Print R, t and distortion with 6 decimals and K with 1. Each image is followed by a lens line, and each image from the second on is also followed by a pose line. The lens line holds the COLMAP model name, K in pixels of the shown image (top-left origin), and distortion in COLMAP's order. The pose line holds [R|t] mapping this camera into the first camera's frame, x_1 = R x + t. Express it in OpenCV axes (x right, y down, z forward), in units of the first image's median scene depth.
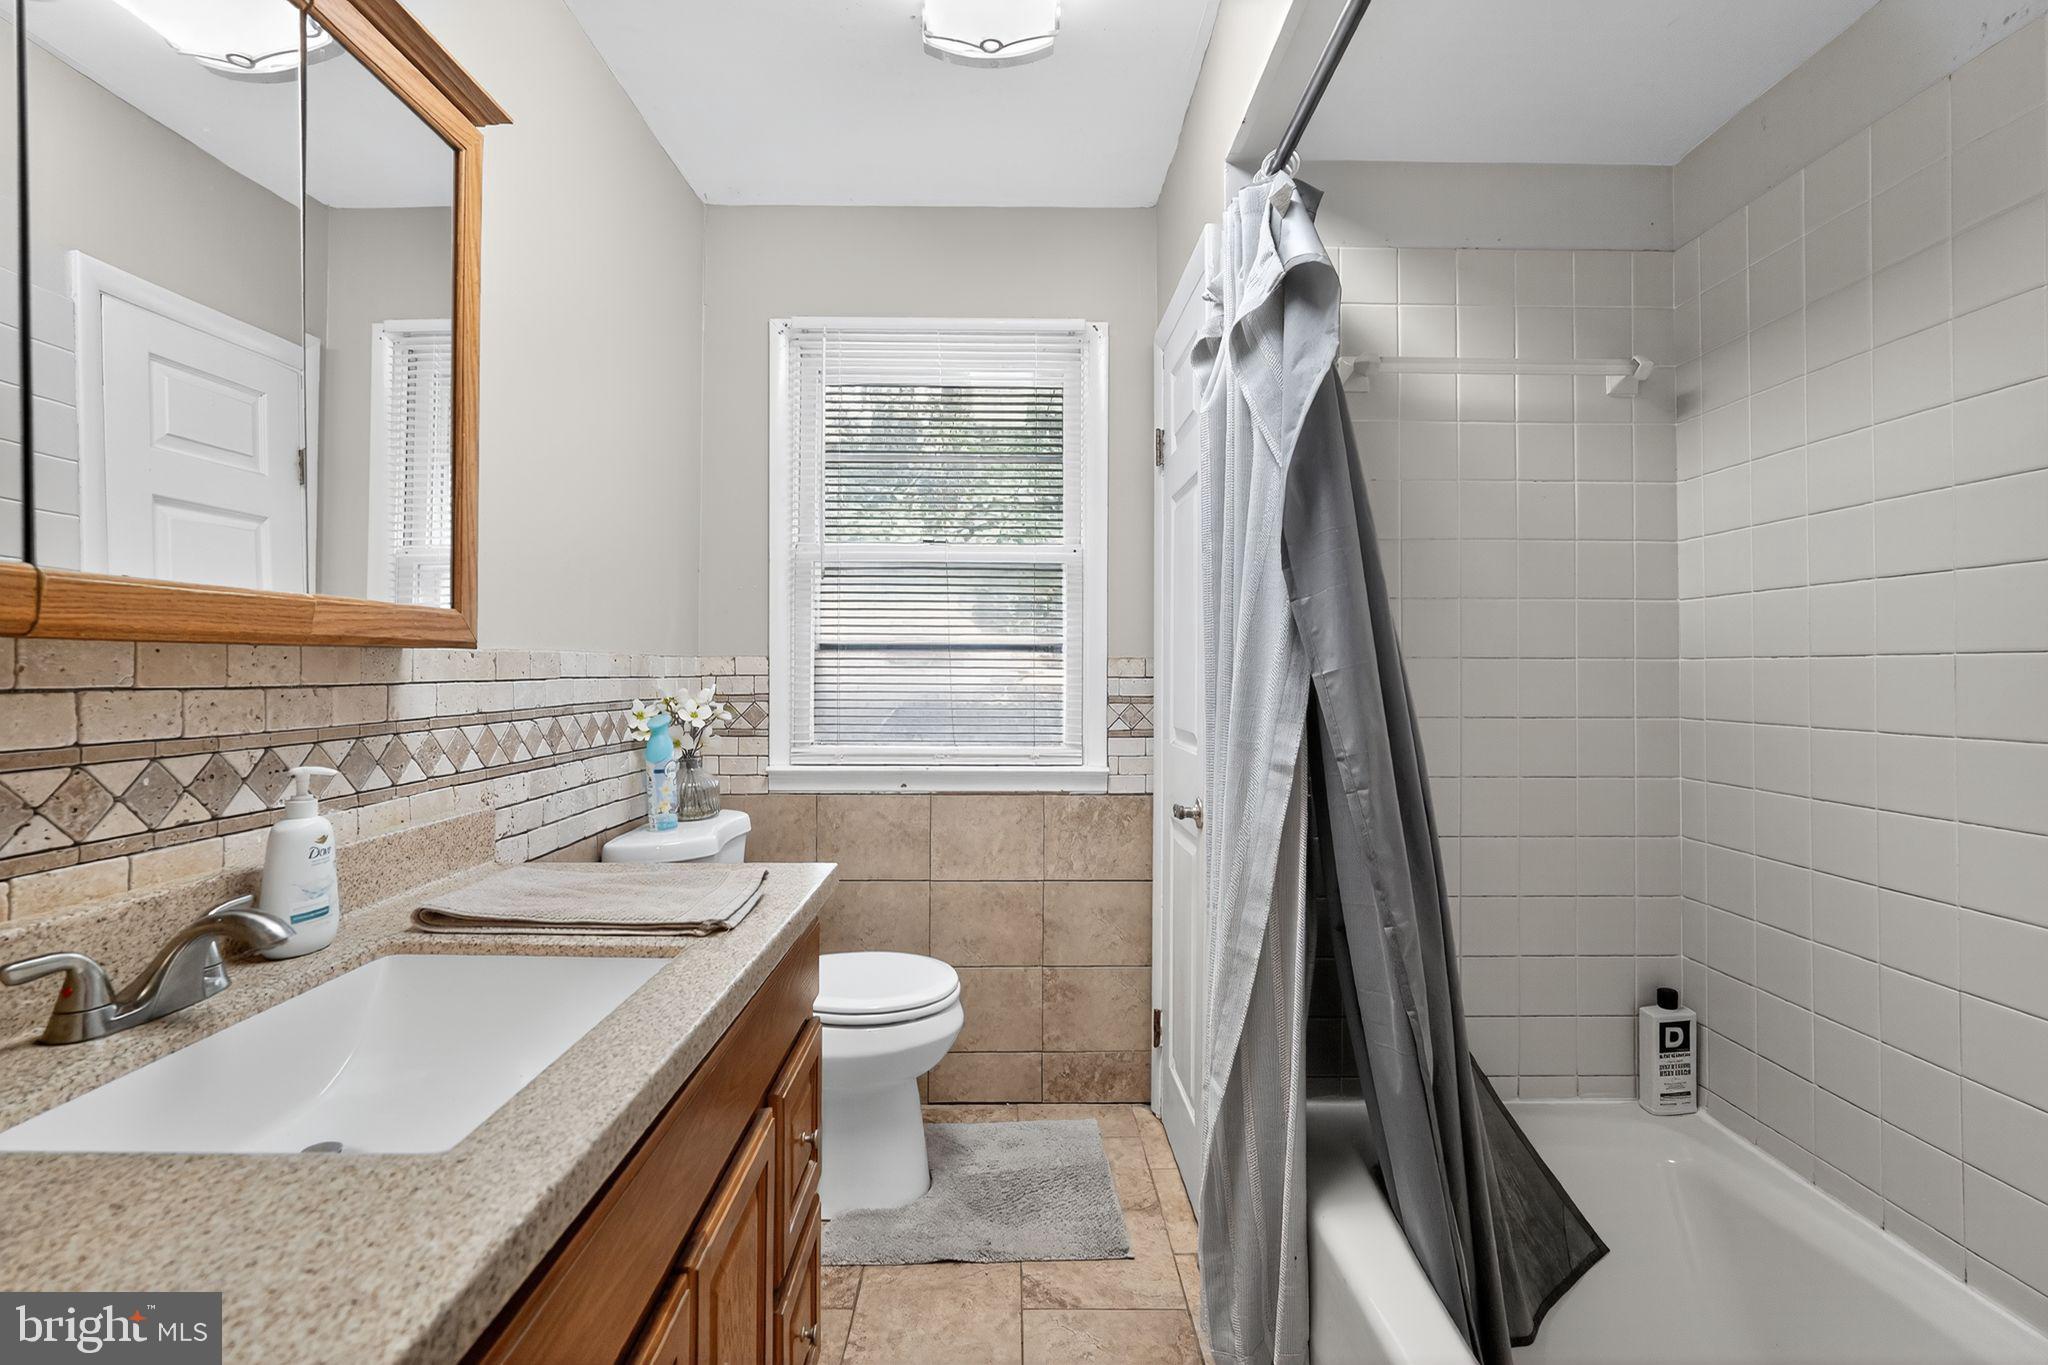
lens RADIAL K [[908.4, 0, 1024.0], [0, 908.4, 682.5], [0, 0, 1]] dist [-0.001267, -0.000472]
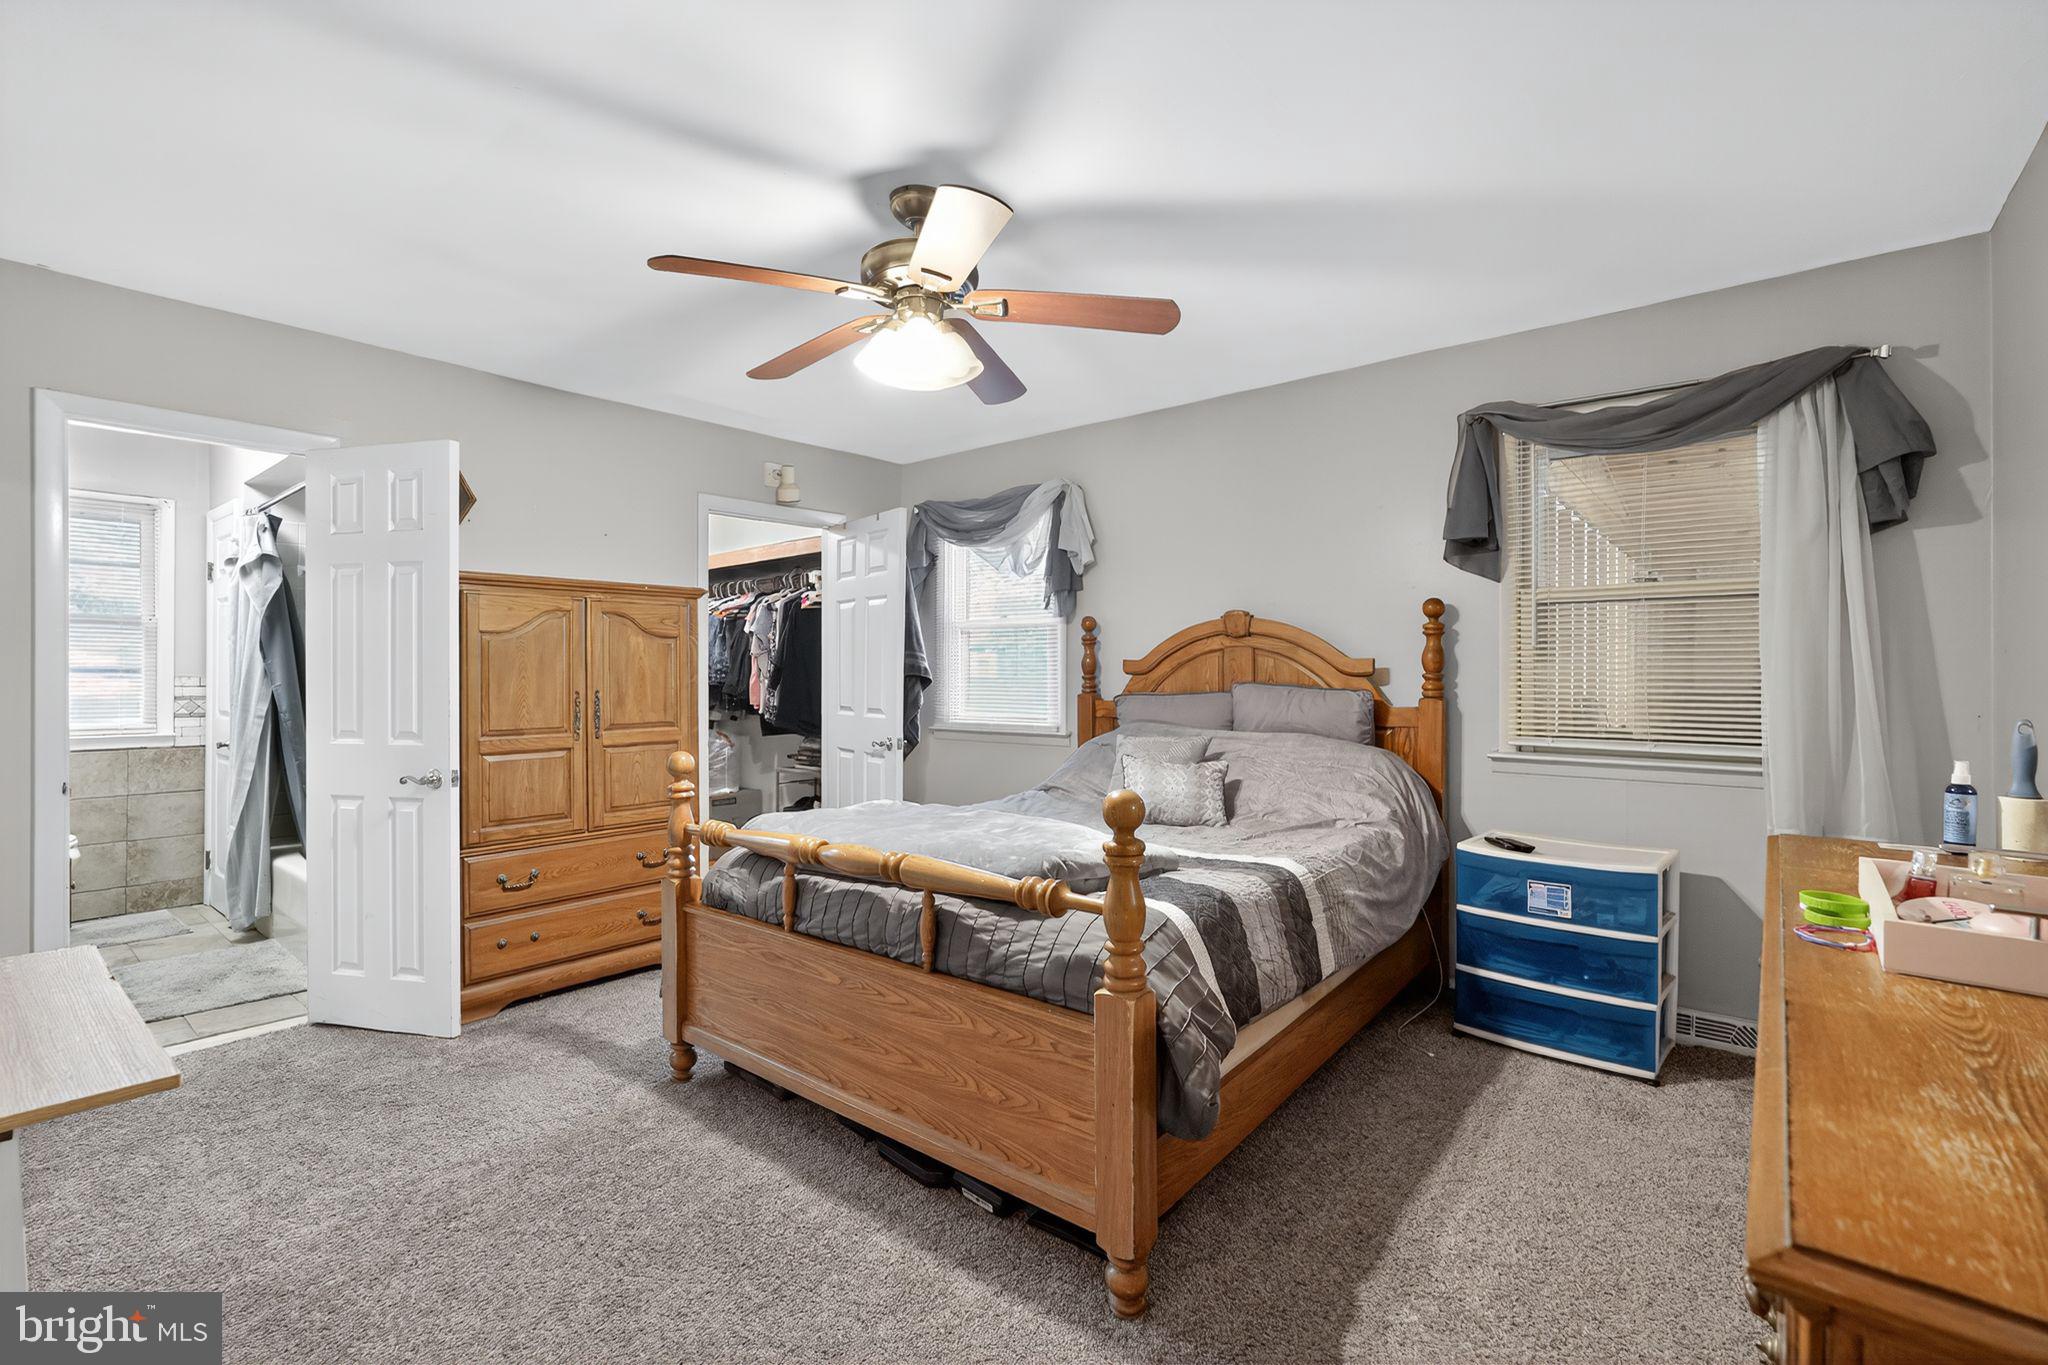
lens RADIAL K [[908.4, 0, 1024.0], [0, 908.4, 682.5], [0, 0, 1]] dist [-0.001267, -0.000472]
pose [[0.646117, 0.002185, 0.763235, -0.217470], [0.001486, 0.999990, -0.004121, -0.003447], [-0.763237, 0.003797, 0.646108, -1.661942]]
